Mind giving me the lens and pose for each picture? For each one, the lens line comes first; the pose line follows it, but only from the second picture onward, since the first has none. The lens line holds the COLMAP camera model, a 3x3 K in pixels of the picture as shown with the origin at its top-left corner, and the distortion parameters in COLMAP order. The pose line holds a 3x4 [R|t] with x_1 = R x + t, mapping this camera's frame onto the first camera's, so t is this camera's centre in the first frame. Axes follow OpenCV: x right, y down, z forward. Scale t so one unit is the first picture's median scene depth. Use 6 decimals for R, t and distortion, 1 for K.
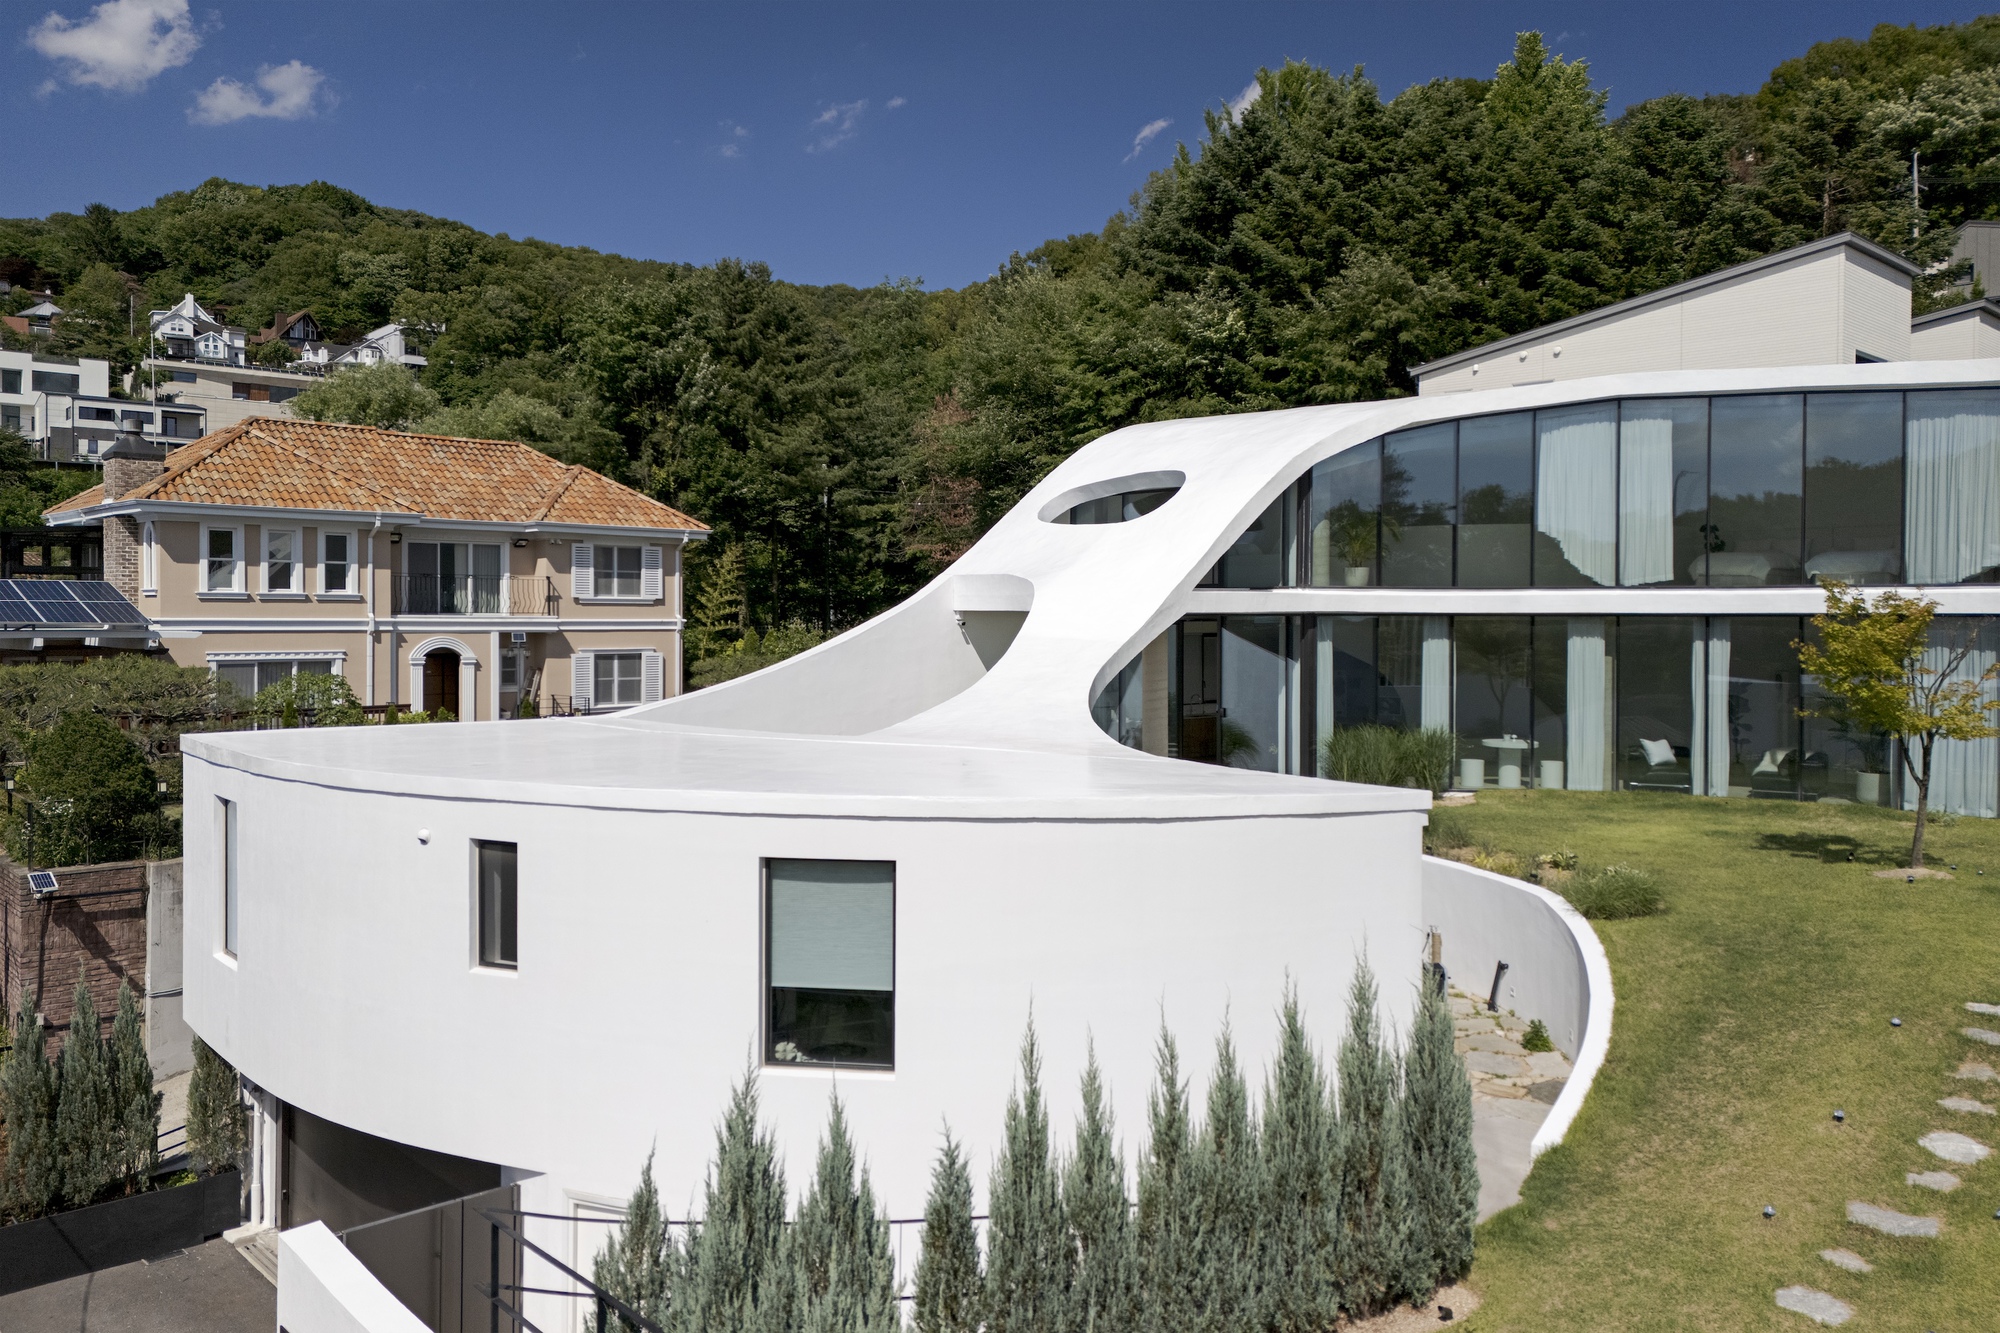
lens RADIAL K [[1425.4, 0, 1000.0], [0, 1425.4, 666.5], [0, 0, 1]] dist [0.032342, -0.002549]
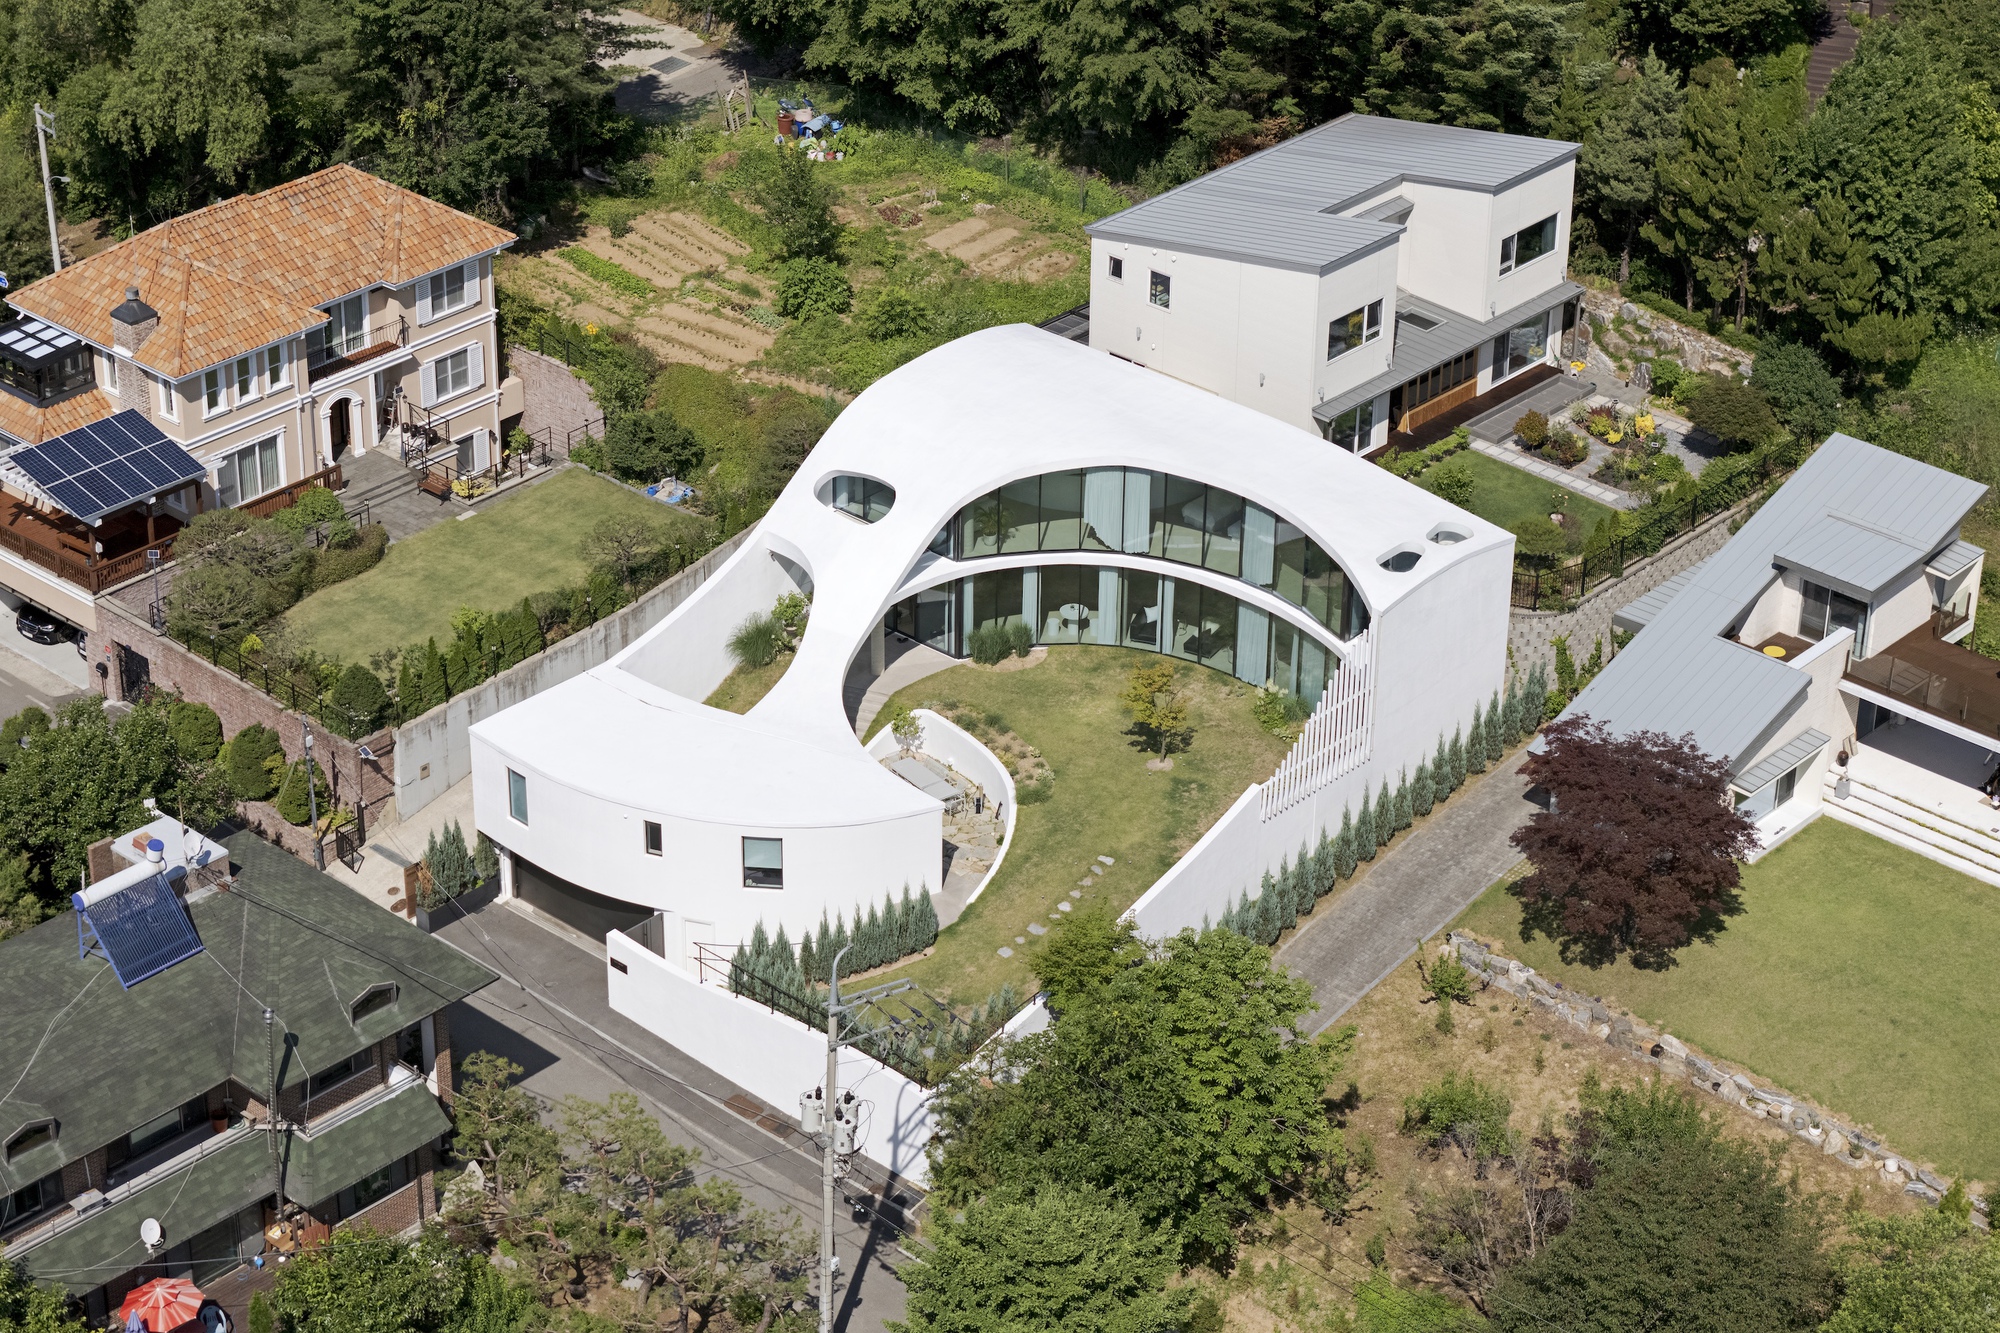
lens RADIAL K [[4057.8, 0, 1000.0], [0, 4057.8, 666.5], [0, 0, 1]] dist [0.014457, 0.089755]
pose [[0.995938, -0.024086, 0.086762, -0.225019], [-0.020349, 0.878425, 0.477447, -2.815382], [-0.087714, -0.477273, 0.874367, -4.244797]]
